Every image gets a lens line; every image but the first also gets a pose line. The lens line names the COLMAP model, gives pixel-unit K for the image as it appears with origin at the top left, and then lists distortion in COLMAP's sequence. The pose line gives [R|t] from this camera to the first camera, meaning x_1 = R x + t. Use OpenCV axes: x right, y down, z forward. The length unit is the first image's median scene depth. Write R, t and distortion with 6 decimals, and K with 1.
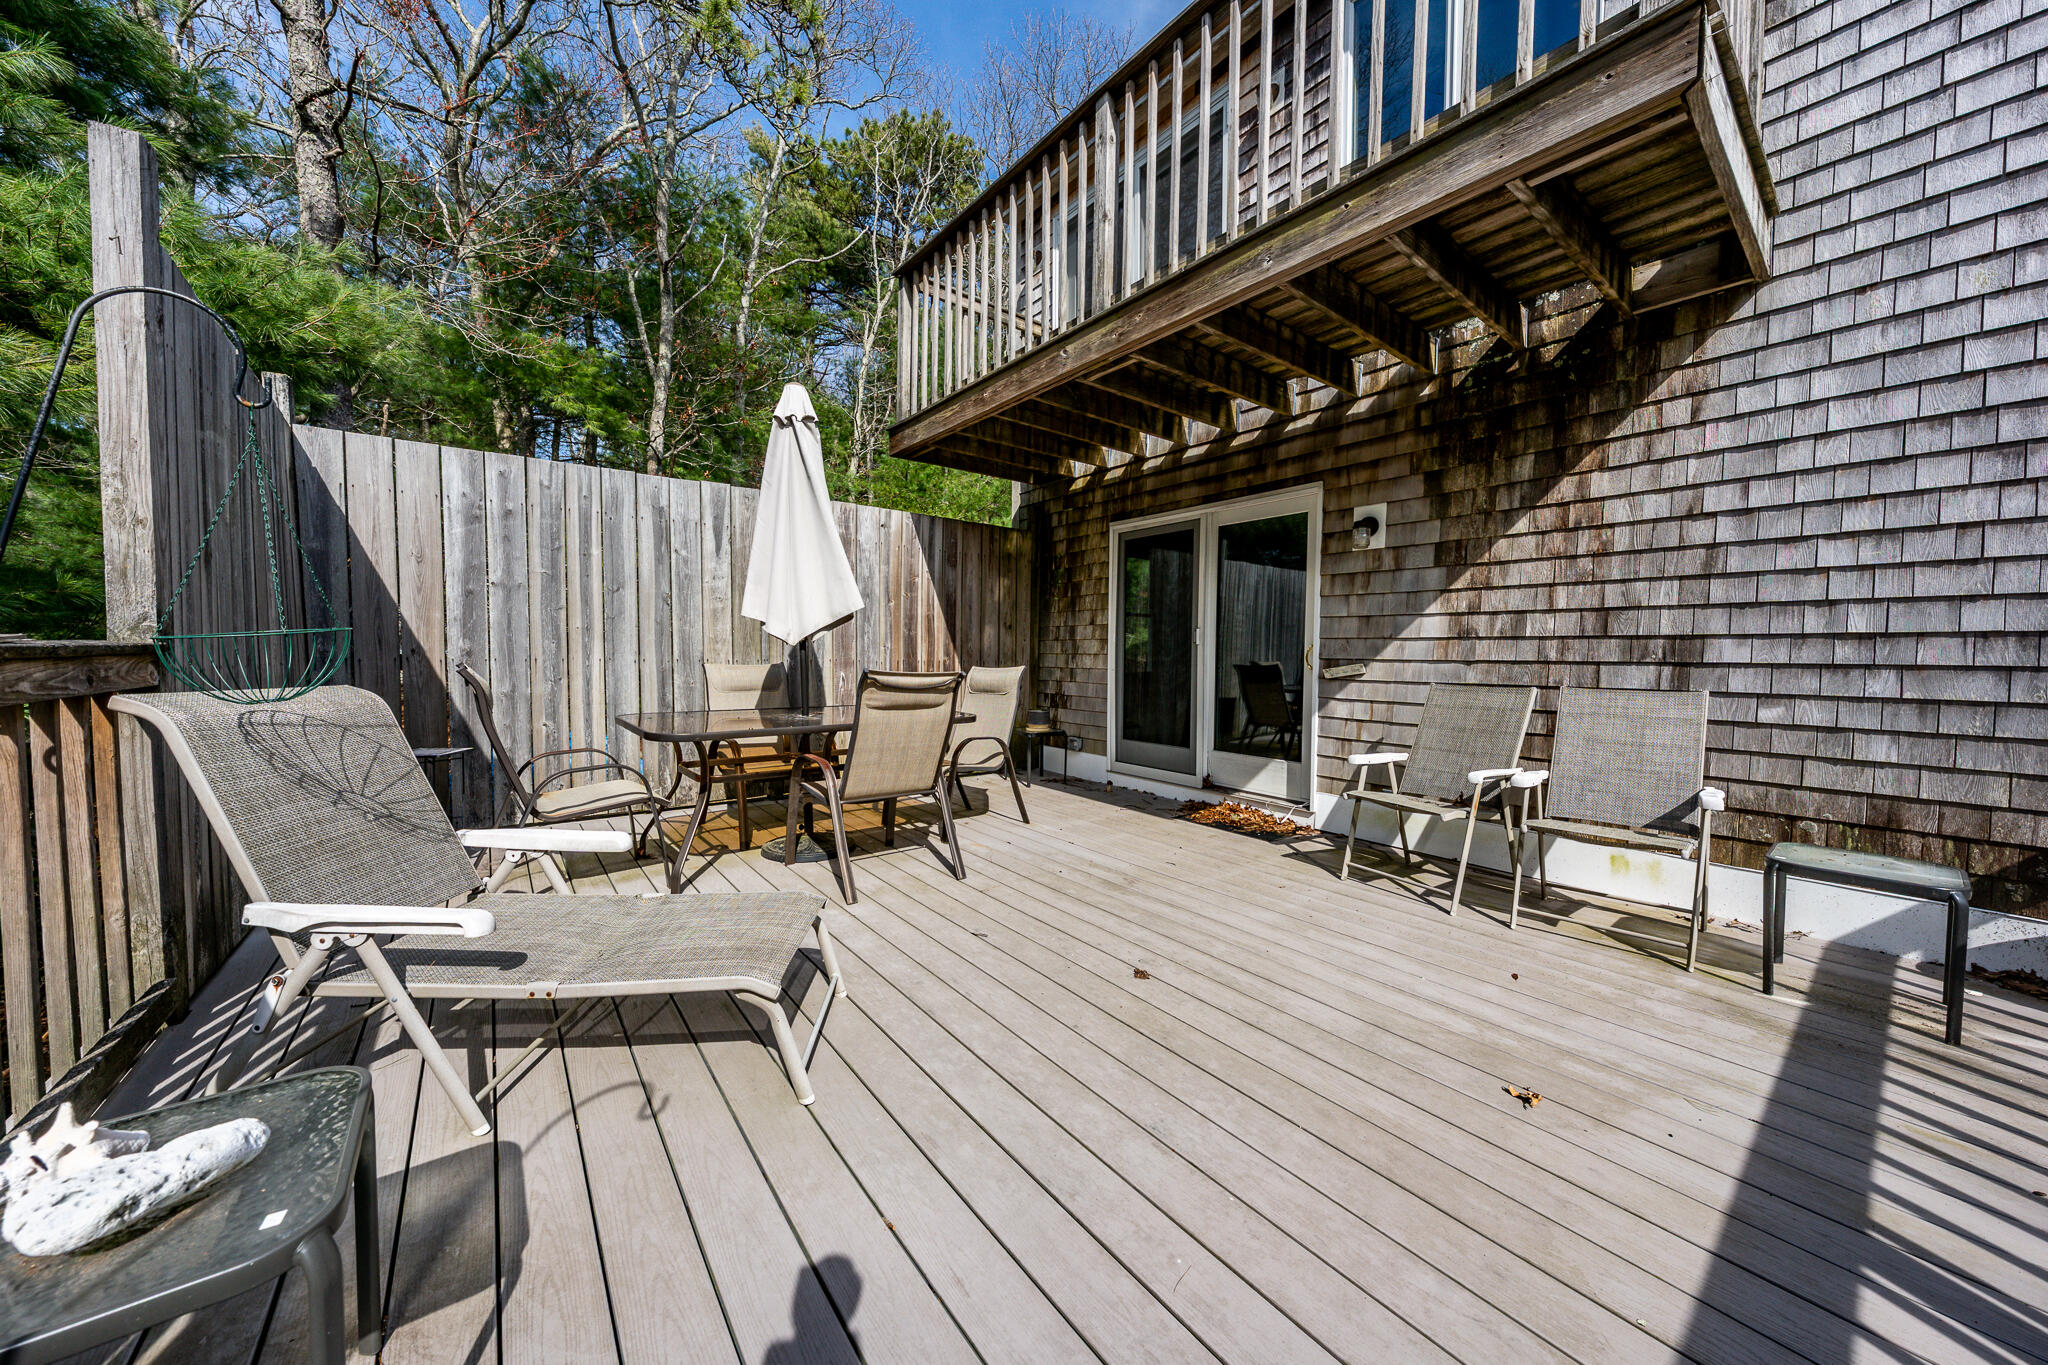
lens RADIAL K [[697.3, 0, 1016.5], [0, 697.3, 680.7], [0, 0, 1]] dist [-0.002125, -0.000022]
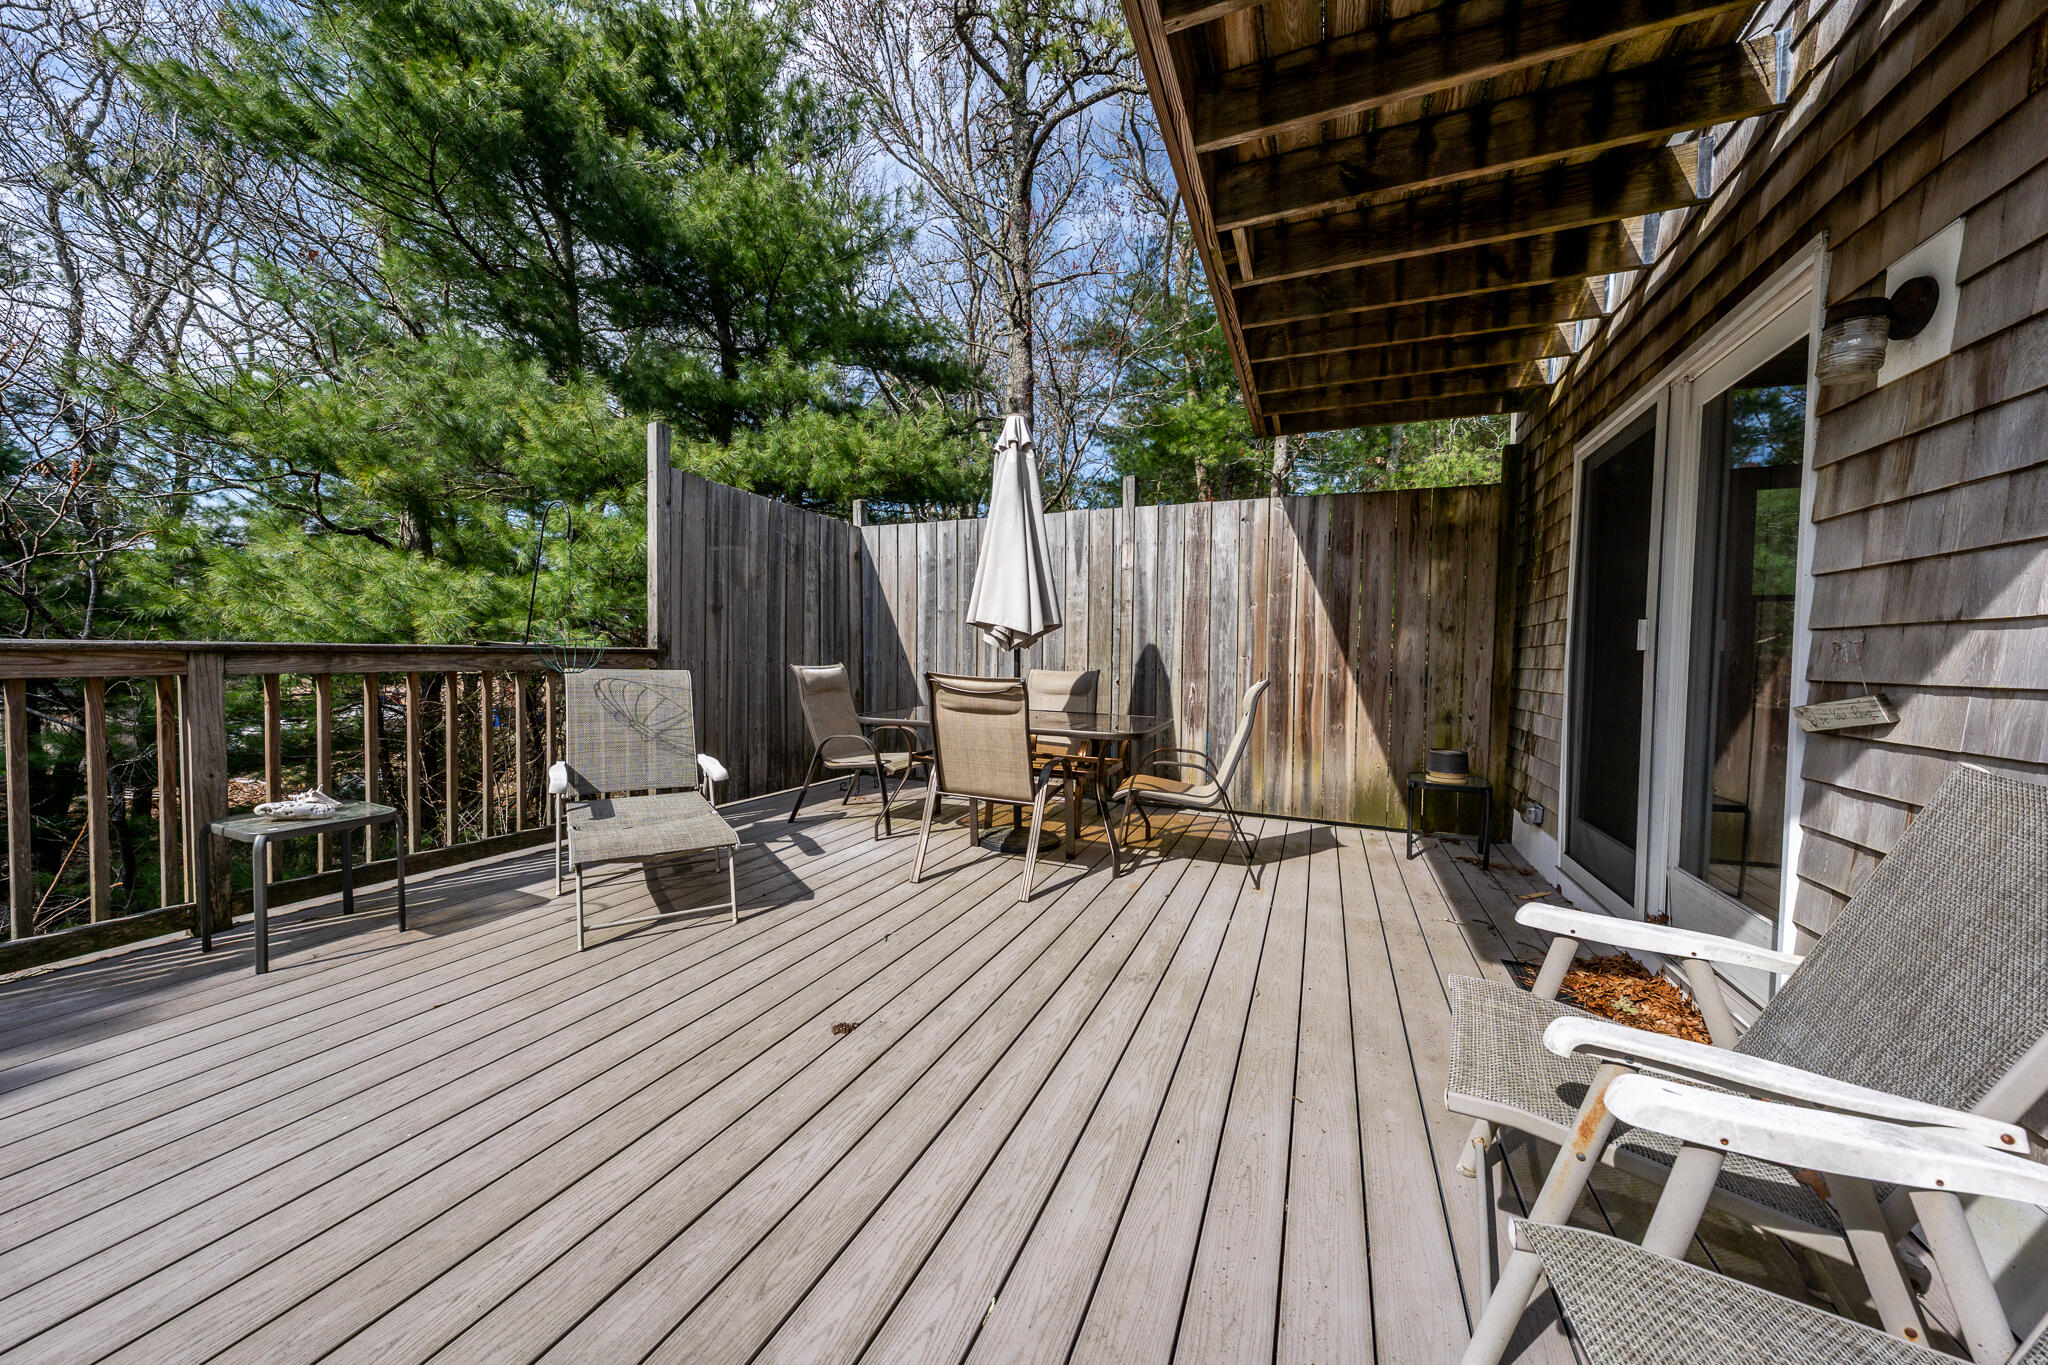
lens RADIAL K [[697.3, 0, 1025.5], [0, 697.3, 682.3], [0, 0, 1]] dist [-0.002125, -0.000022]
pose [[0.487645, 0.031820, -0.872462, 0.610381], [-0.051126, 0.998661, 0.007847, -0.012412], [0.871544, 0.040779, 0.488619, 0.453942]]
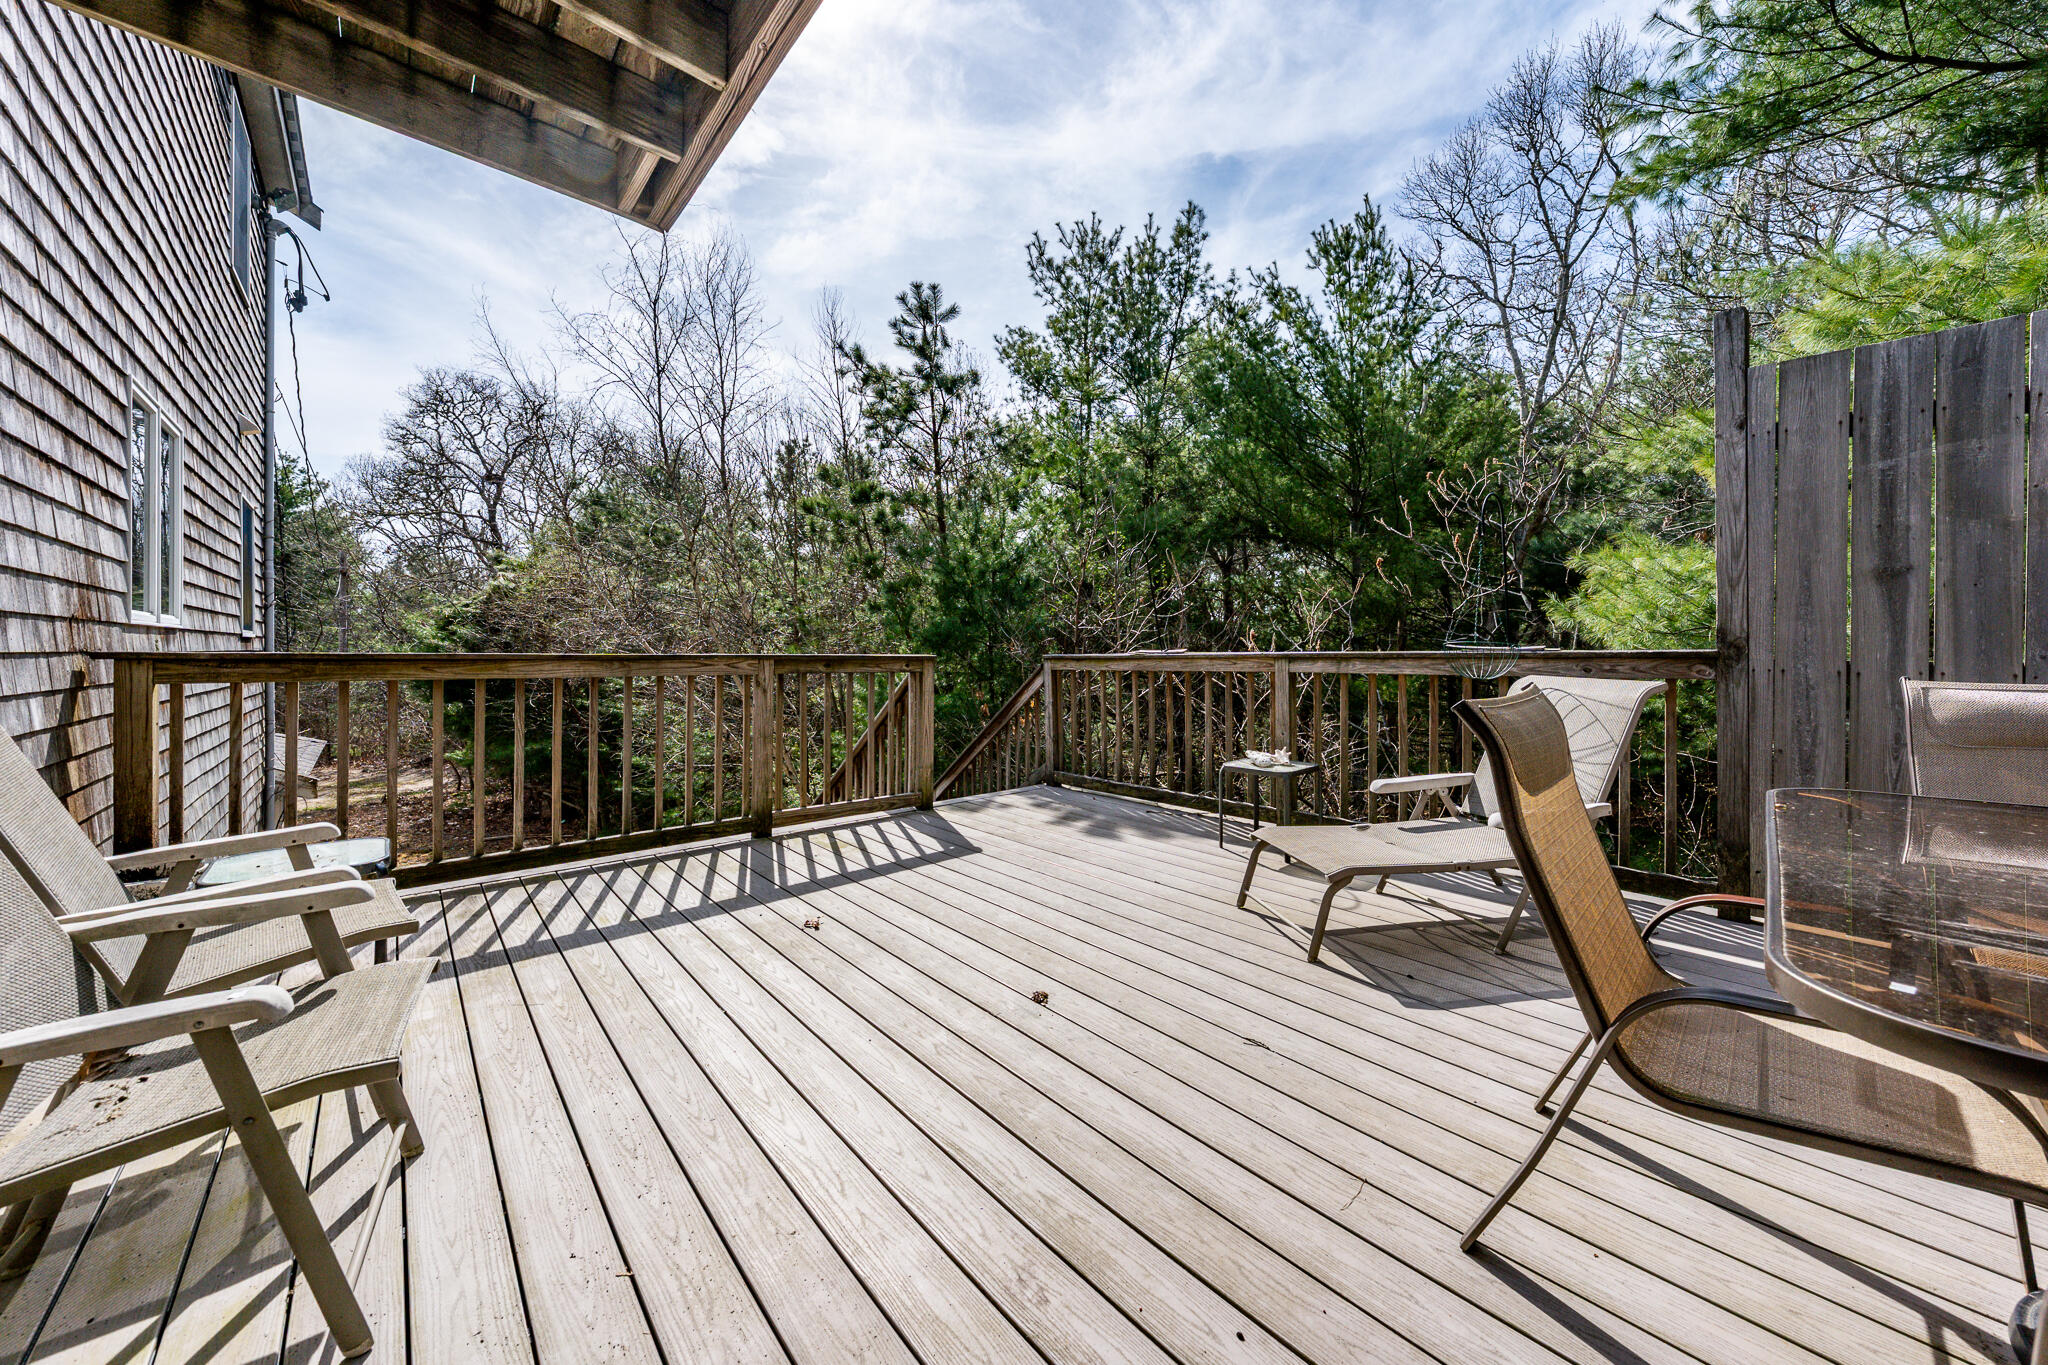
lens RADIAL K [[697.3, 0, 1015.3], [0, 697.3, 661.6], [0, 0, 1]] dist [-0.002125, -0.000022]
pose [[-0.997517, -0.010391, -0.069660, 0.167933], [-0.013984, 0.998586, 0.051291, -0.042865], [0.069028, 0.052137, -0.996251, 1.136409]]
